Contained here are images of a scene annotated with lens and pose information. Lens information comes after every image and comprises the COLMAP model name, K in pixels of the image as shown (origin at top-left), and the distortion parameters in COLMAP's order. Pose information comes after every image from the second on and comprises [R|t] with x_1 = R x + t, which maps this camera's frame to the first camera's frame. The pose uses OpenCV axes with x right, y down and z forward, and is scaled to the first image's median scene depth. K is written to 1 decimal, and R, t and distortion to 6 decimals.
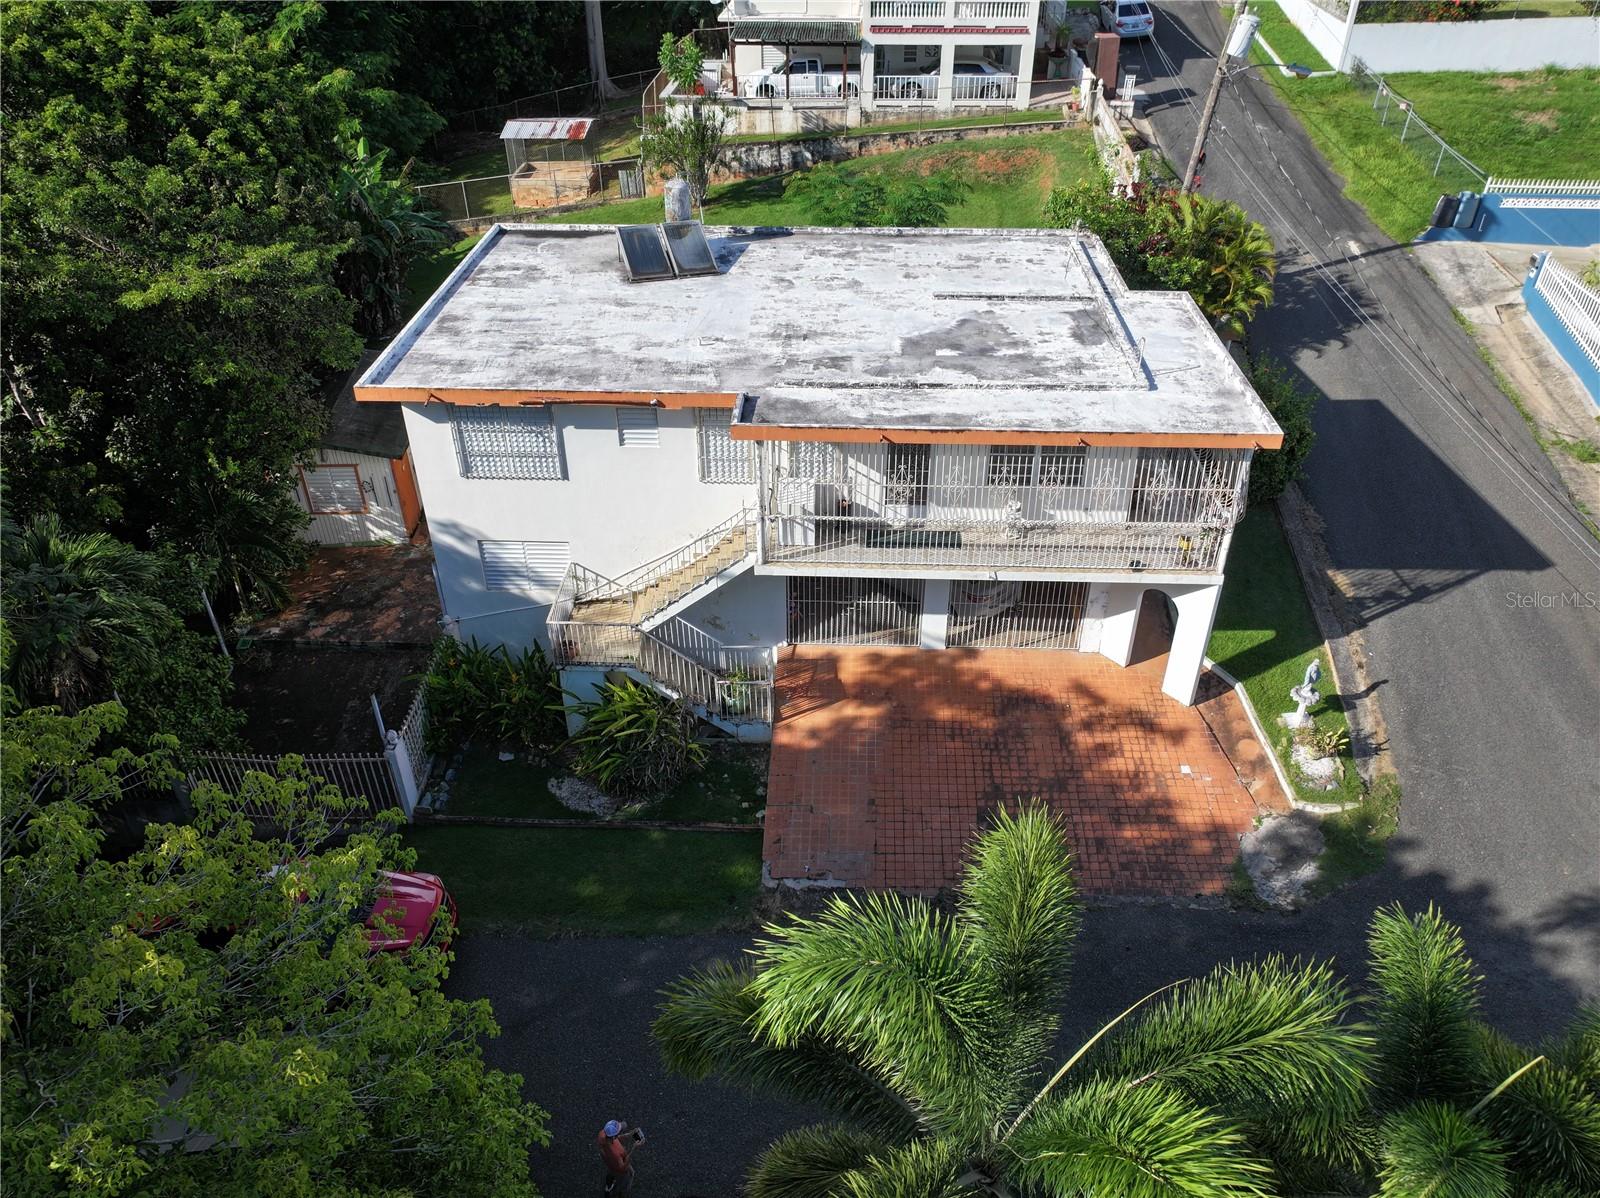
lens RADIAL K [[1120.4, 0, 804.6], [0, 1120.4, 597.3], [0, 0, 1]] dist [-0.001737, 0.000566]
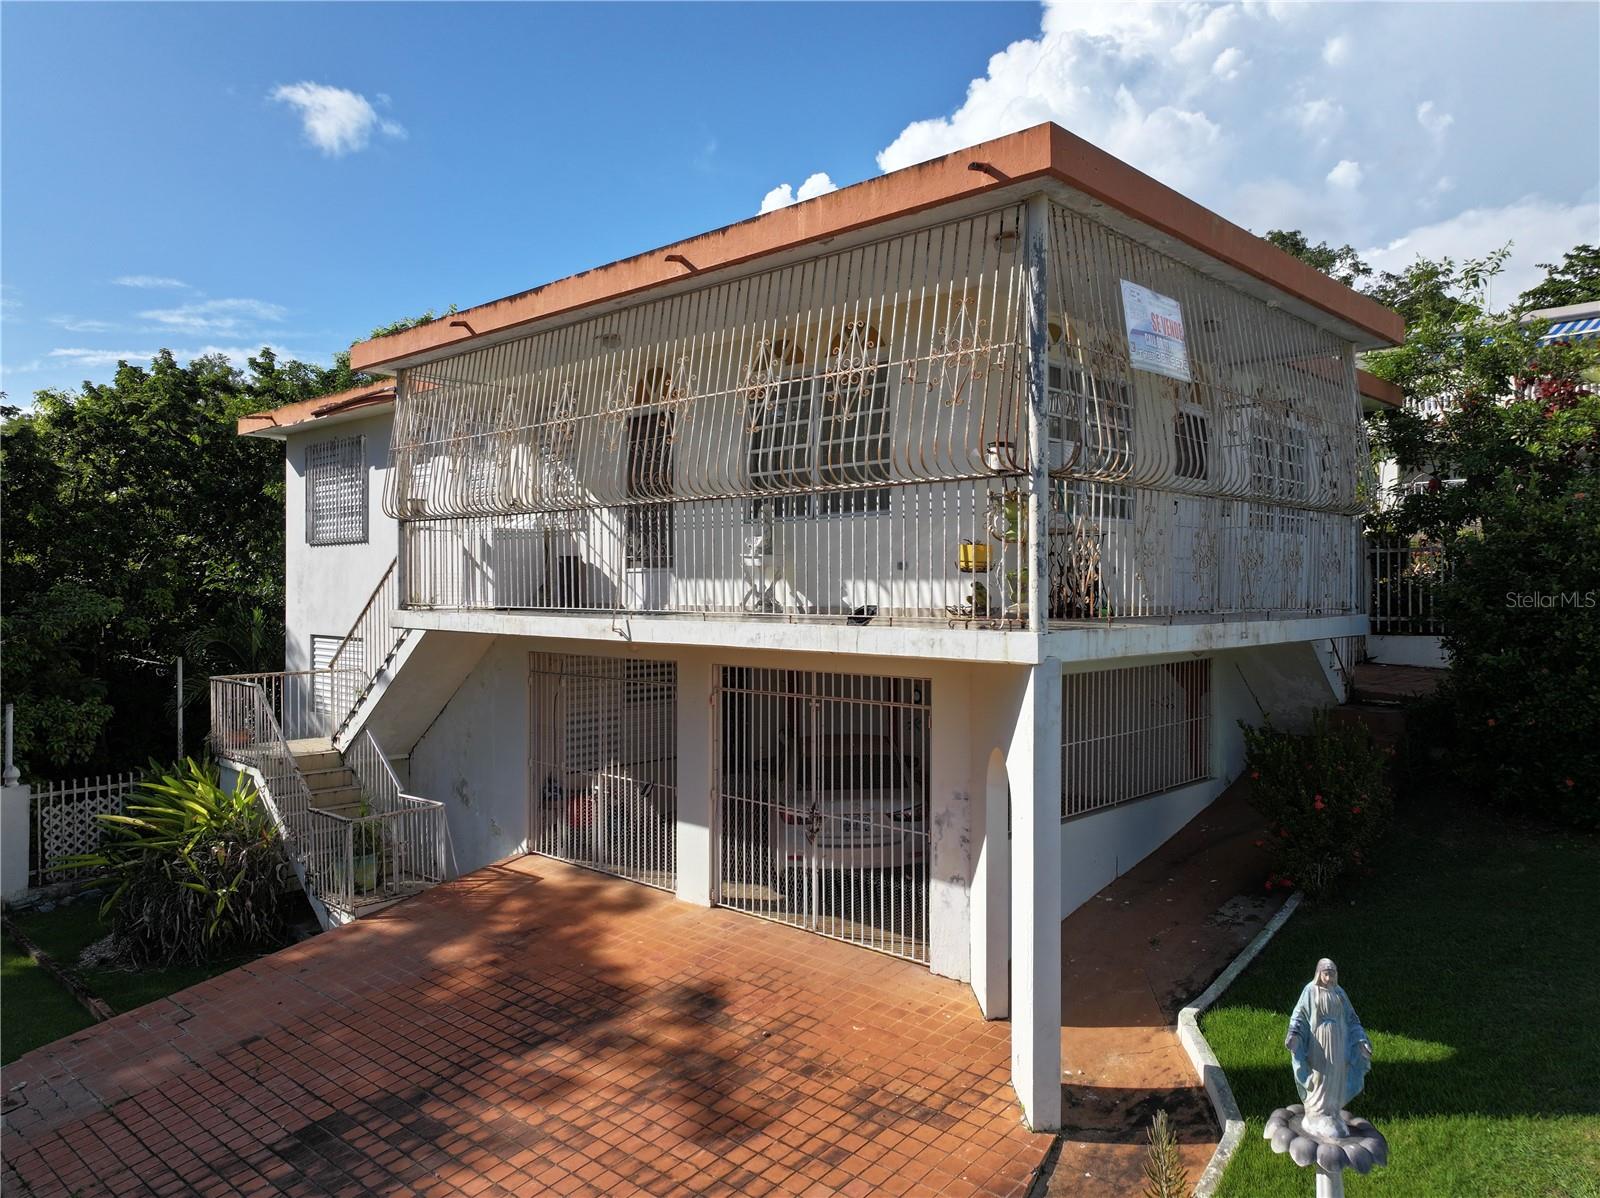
lens RADIAL K [[1129.0, 0, 806.6], [0, 1129.0, 593.0], [0, 0, 1]] dist [-0.005660, 0.025283]
pose [[0.755719, 0.004810, -0.654879, 0.461196], [-0.376356, 0.821546, -0.428274, 0.122750], [0.535953, 0.570122, 0.622668, 0.622280]]
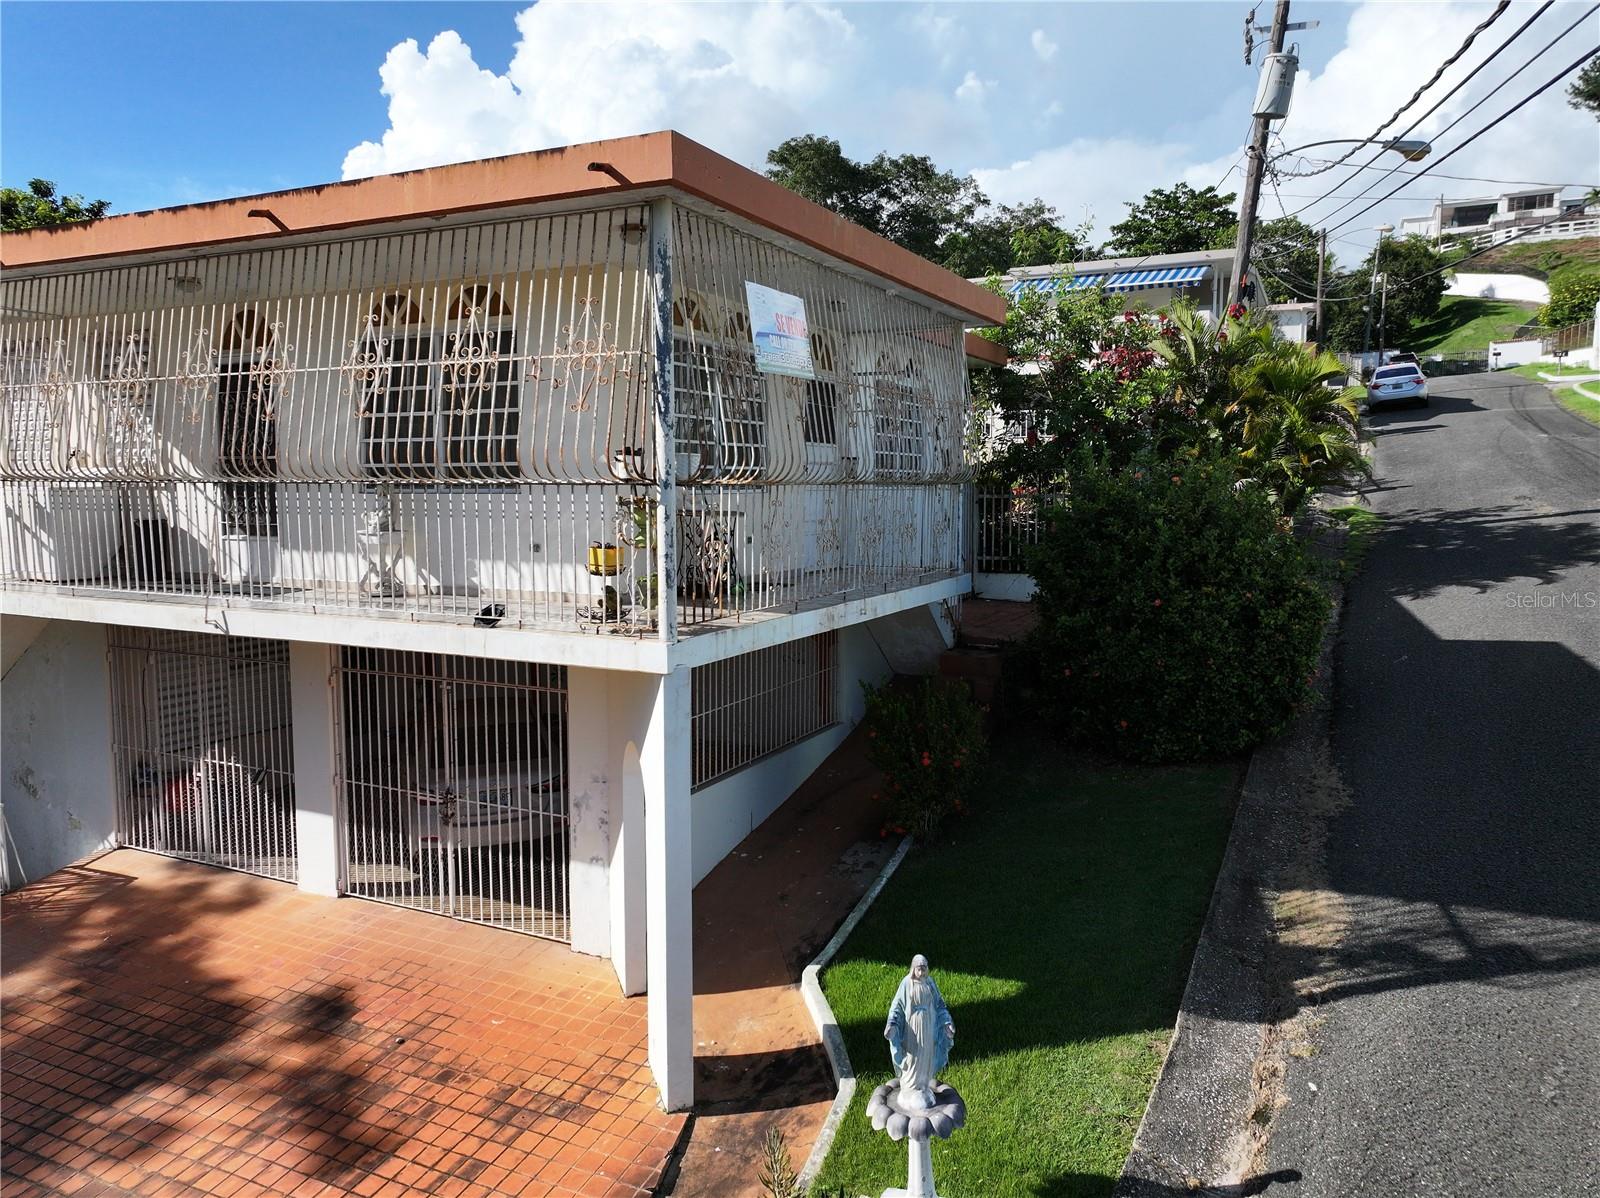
lens RADIAL K [[1129.0, 0, 806.6], [0, 1129.0, 593.0], [0, 0, 1]] dist [-0.005660, 0.025283]
pose [[0.917426, 0.041799, -0.395705, 0.465245], [-0.230396, 0.866605, -0.442621, 0.094632], [0.324419, 0.497241, 0.804676, 0.609475]]
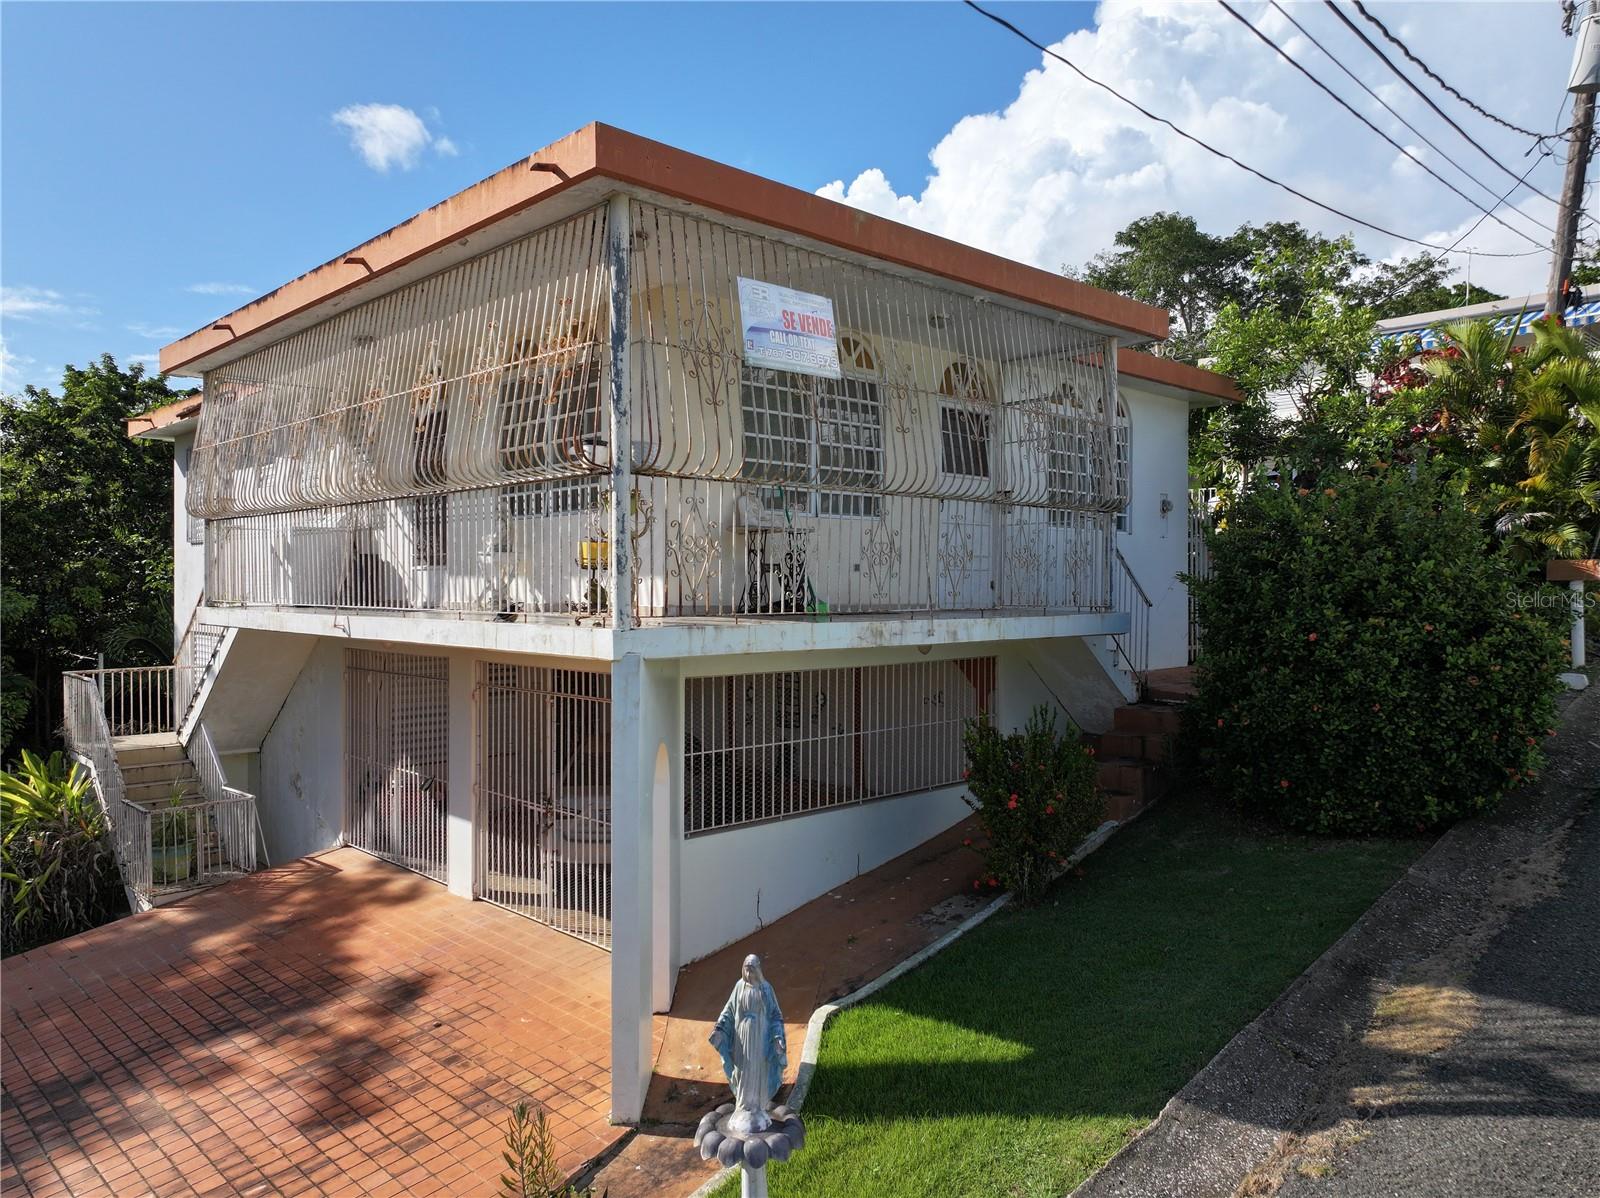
lens RADIAL K [[1129.0, 0, 806.6], [0, 1129.0, 593.0], [0, 0, 1]] dist [-0.005660, 0.025283]
pose [[0.723393, 0.006339, -0.690407, 0.554300], [-0.397015, 0.821923, -0.408437, 0.076089], [0.564873, 0.569563, 0.597091, 0.689320]]
